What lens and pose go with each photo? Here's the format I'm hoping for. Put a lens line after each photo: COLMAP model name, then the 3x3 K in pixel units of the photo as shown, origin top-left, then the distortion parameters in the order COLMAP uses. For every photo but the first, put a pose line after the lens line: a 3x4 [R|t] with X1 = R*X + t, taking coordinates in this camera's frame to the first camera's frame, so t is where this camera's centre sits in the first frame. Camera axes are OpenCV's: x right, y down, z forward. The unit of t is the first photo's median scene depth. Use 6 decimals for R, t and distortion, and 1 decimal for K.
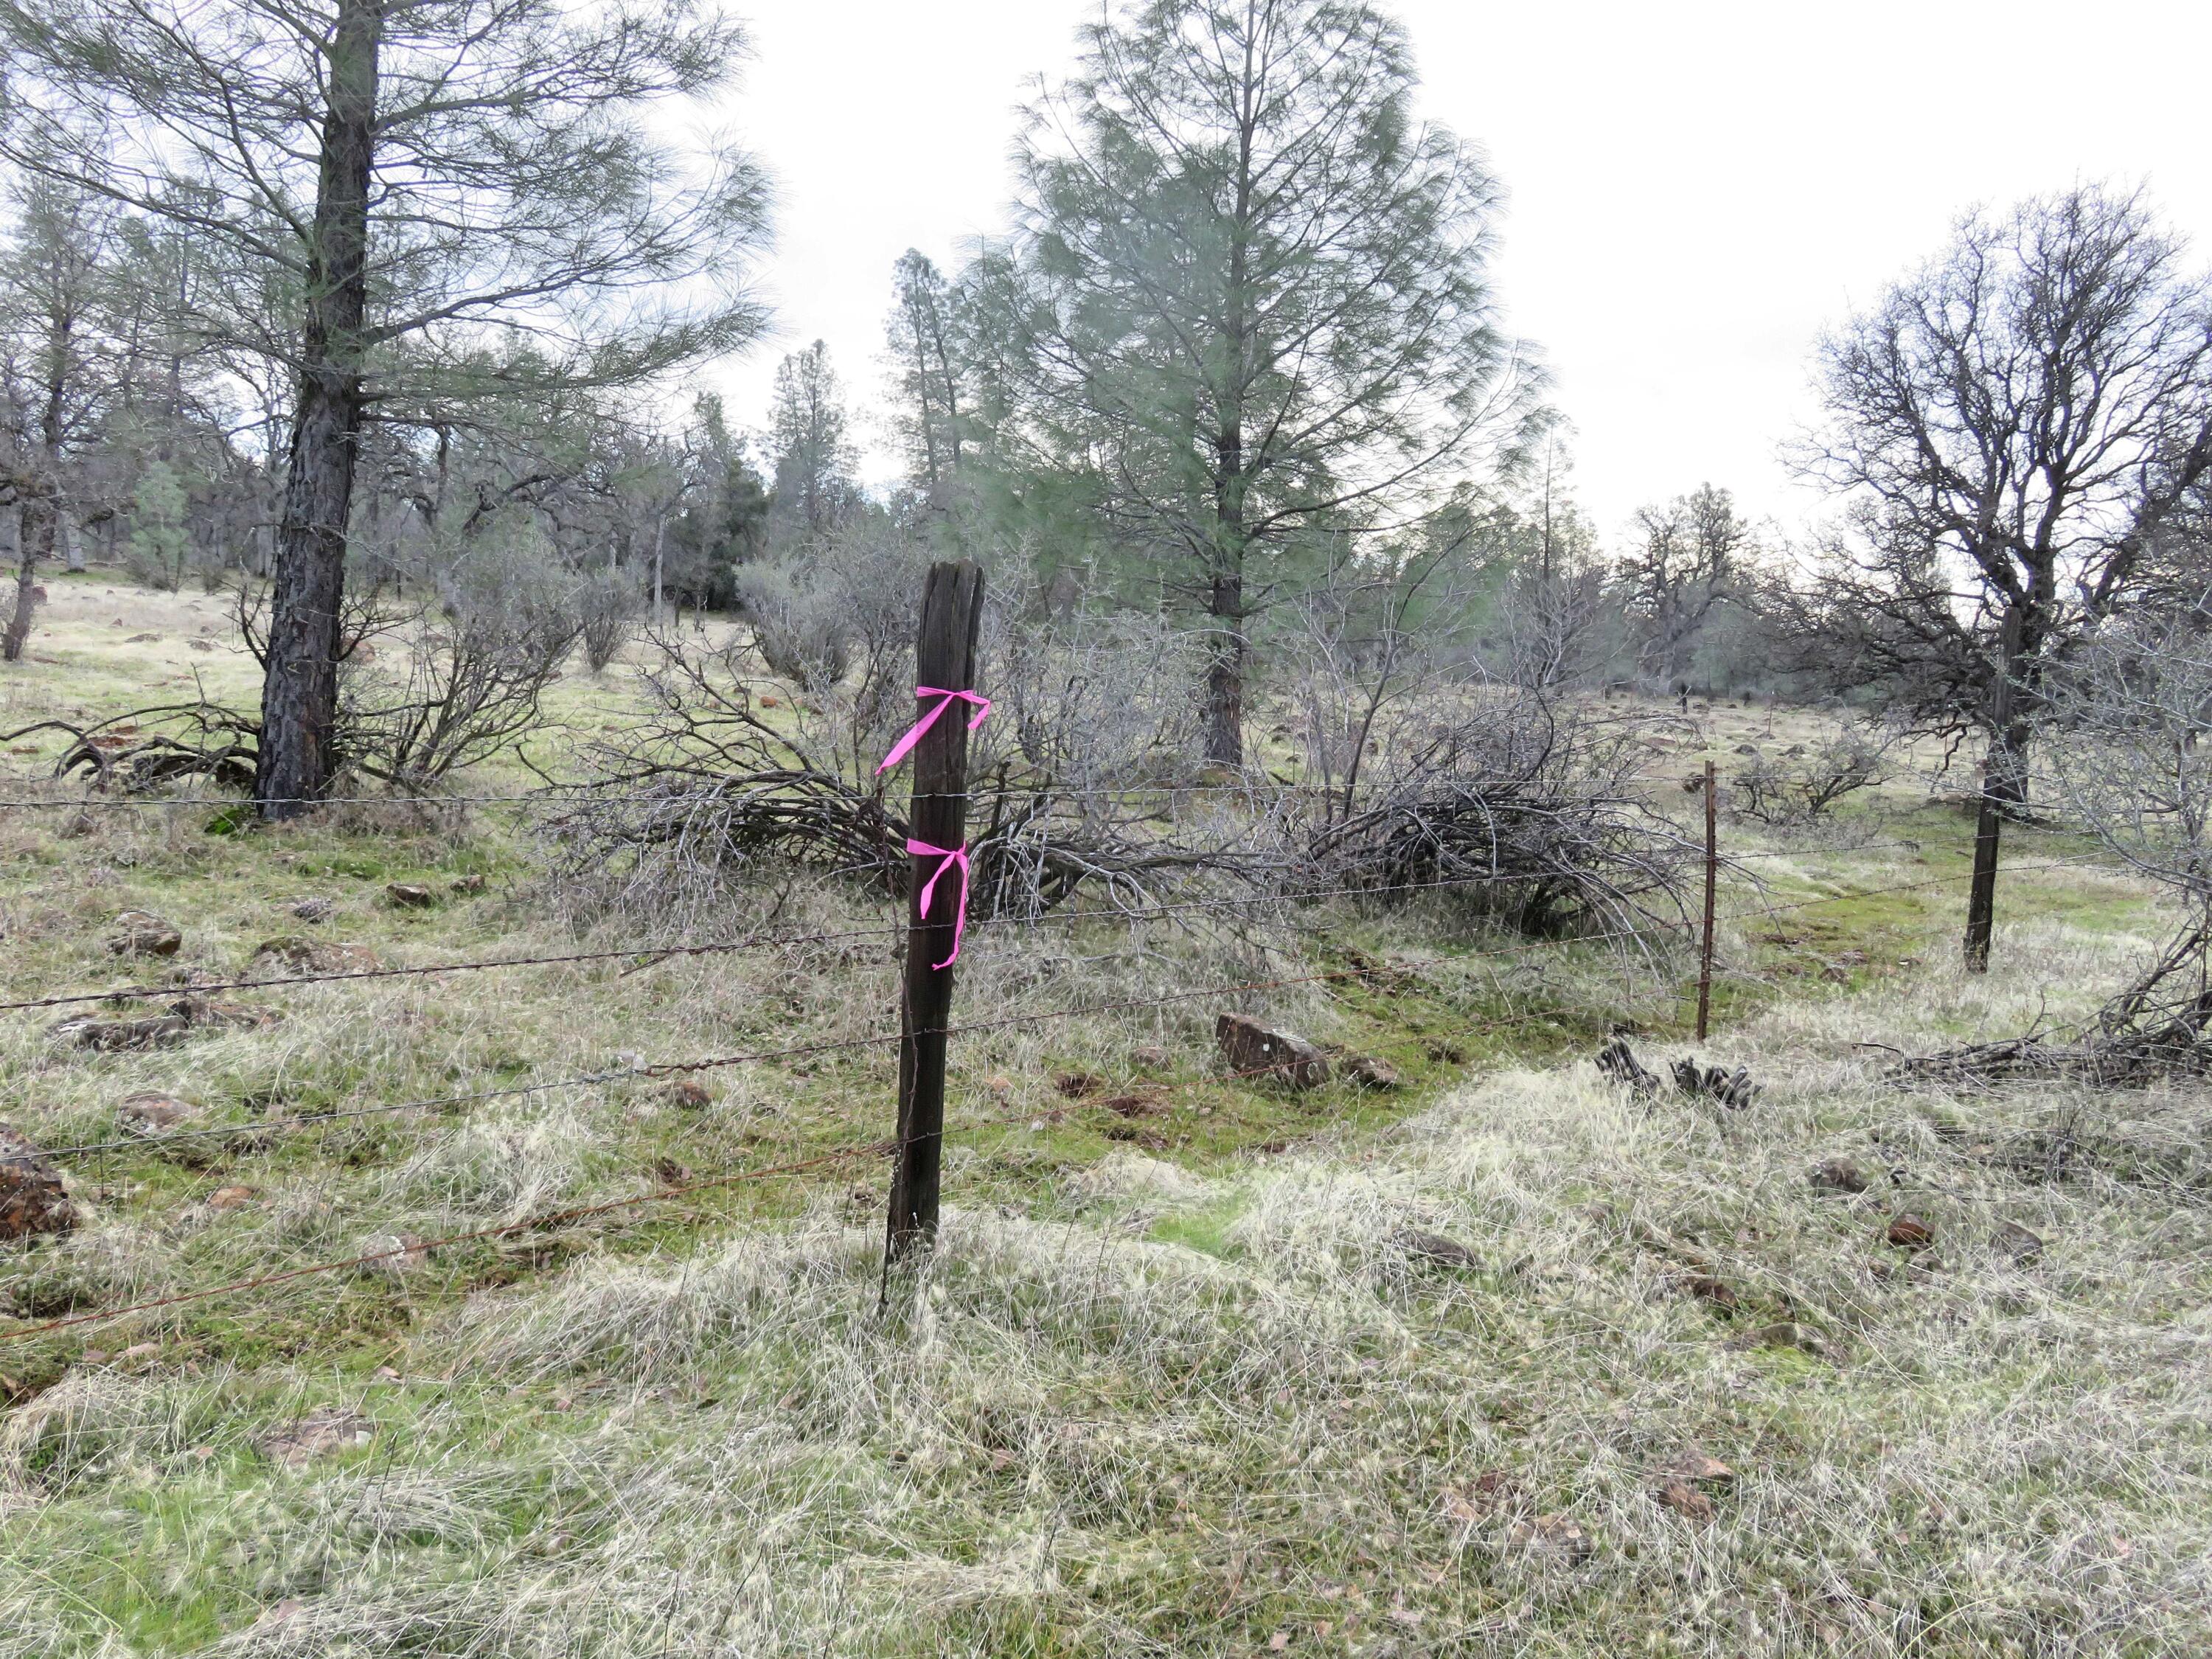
lens RADIAL K [[1650.5, 0, 1109.7], [0, 1650.5, 824.9], [0, 0, 1]] dist [-0.005542, -0.009089]
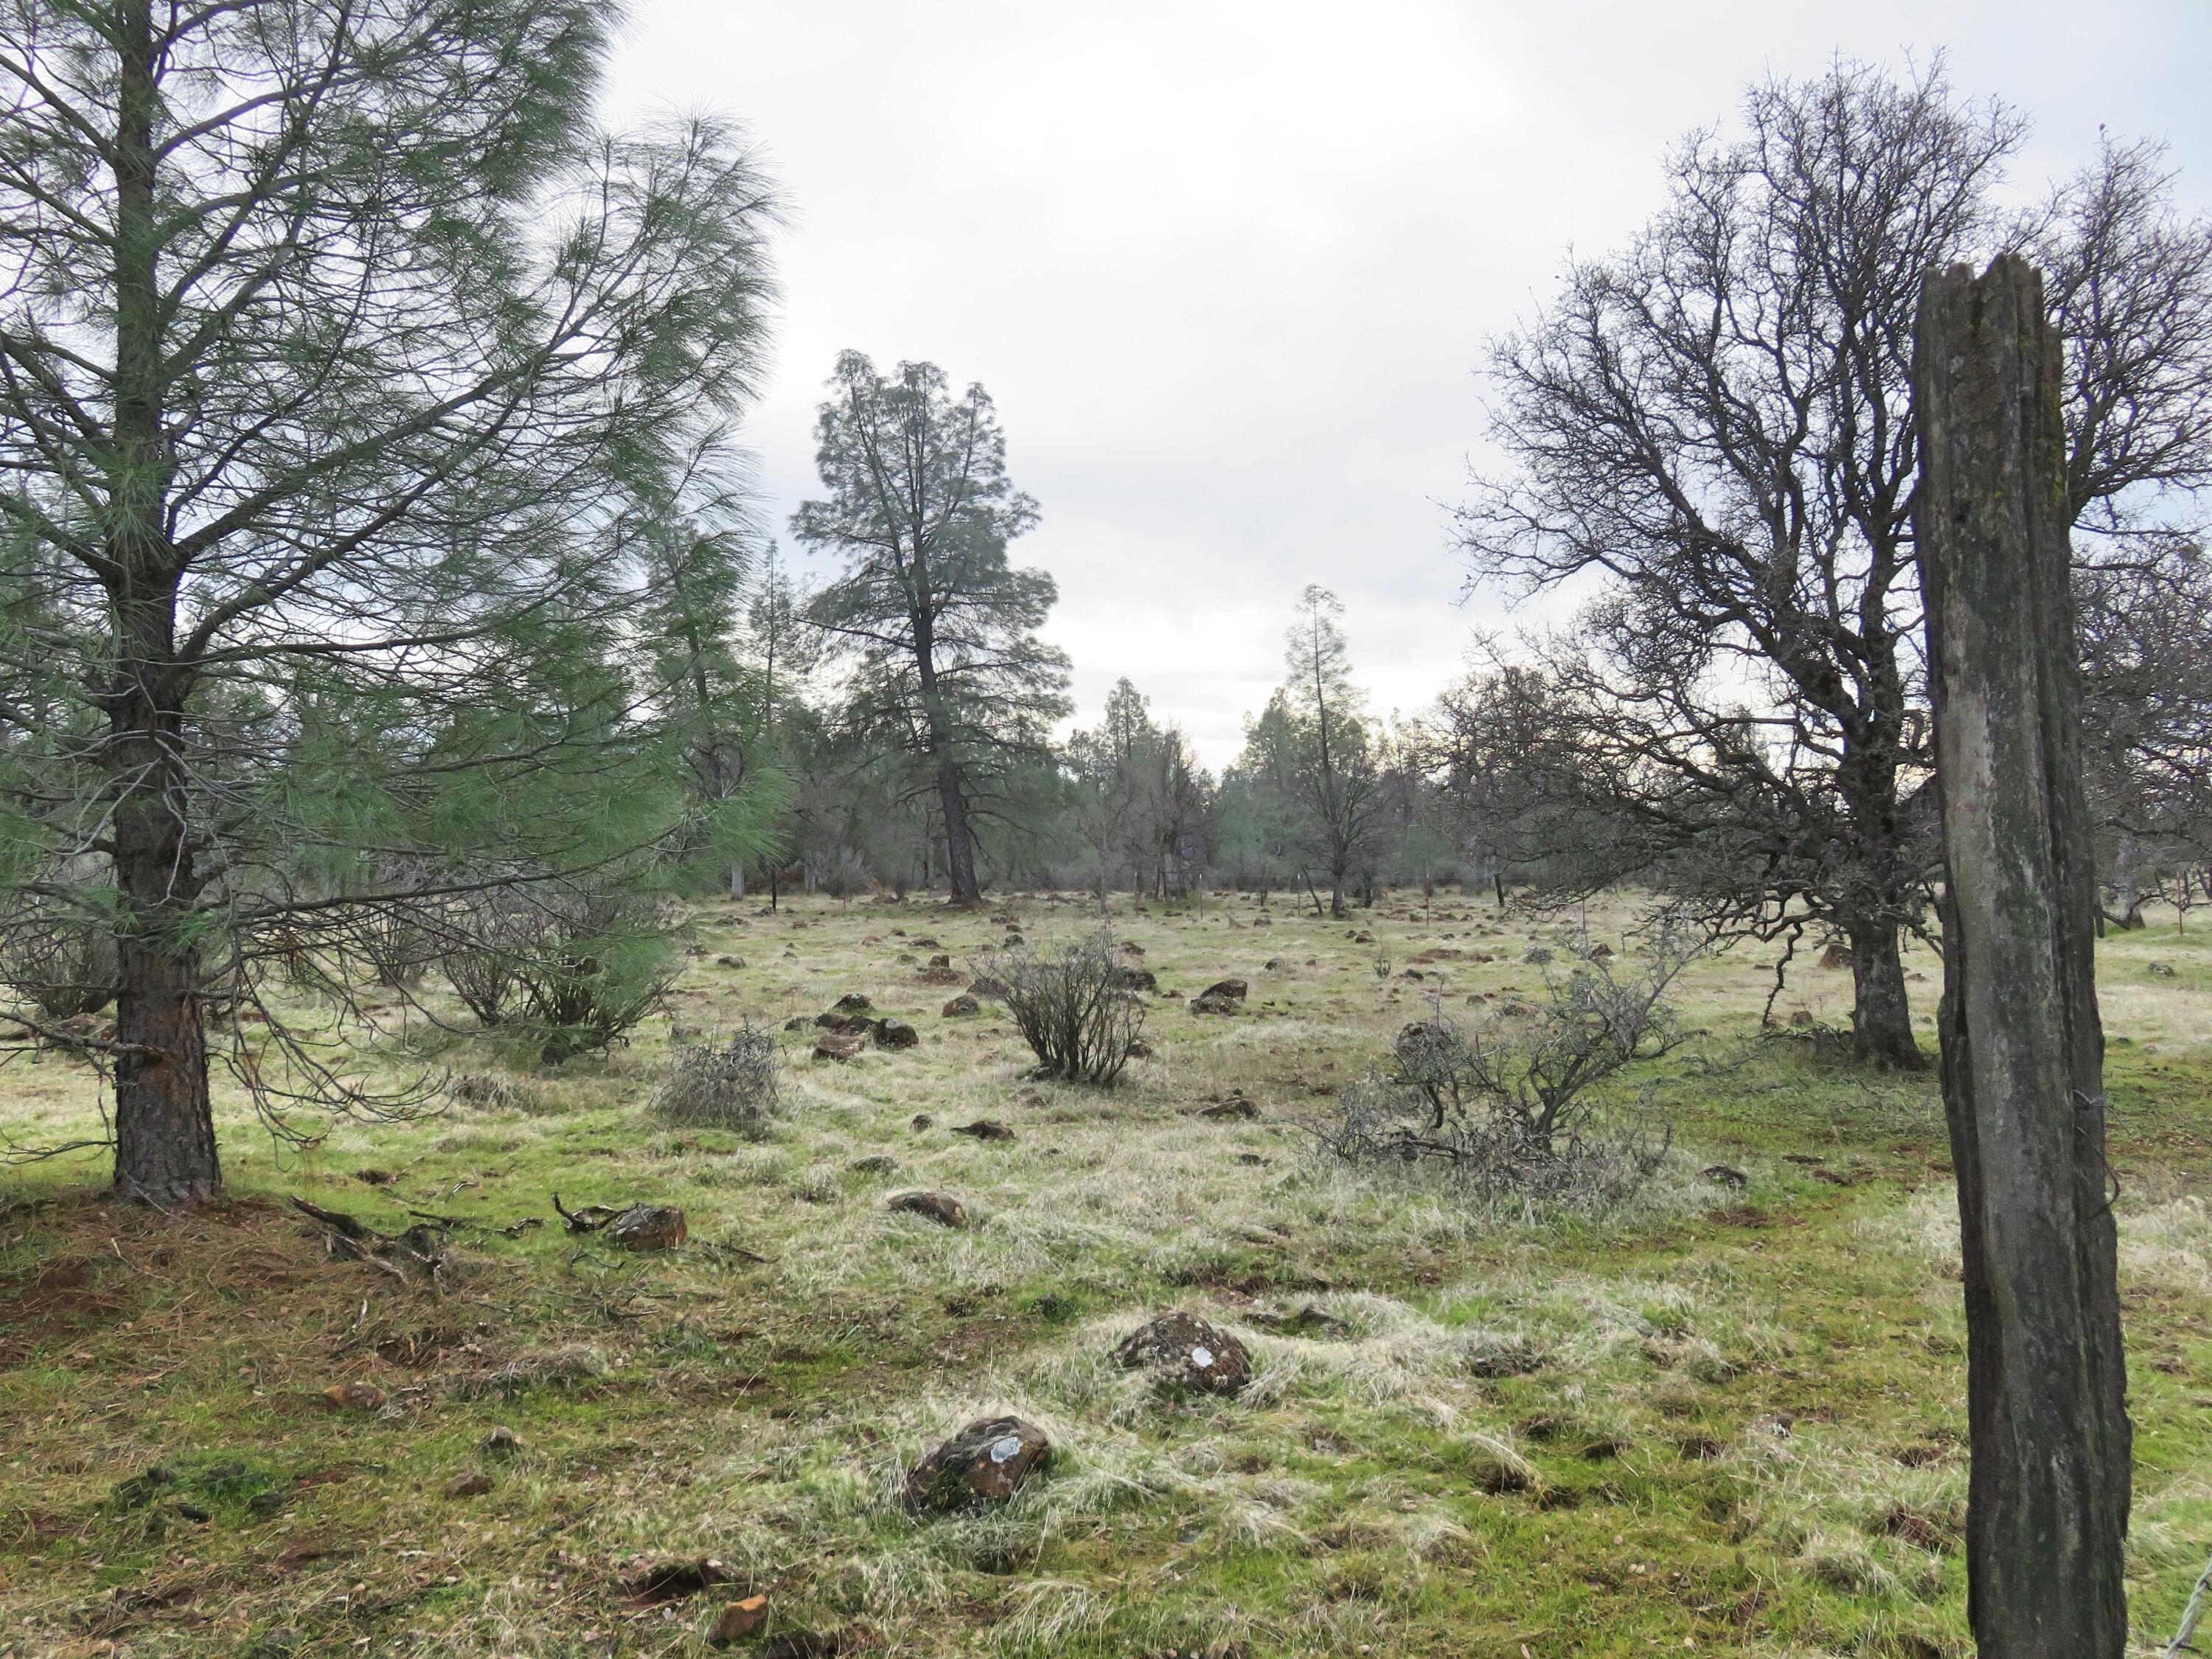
lens RADIAL K [[1650.5, 0, 1104.2], [0, 1650.5, 834.0], [0, 0, 1]] dist [-0.005542, -0.009089]
pose [[0.993040, -0.086609, 0.079818, 0.205496], [0.096468, 0.986900, -0.129317, -0.036986], [-0.067572, 0.136117, 0.988386, 0.385004]]
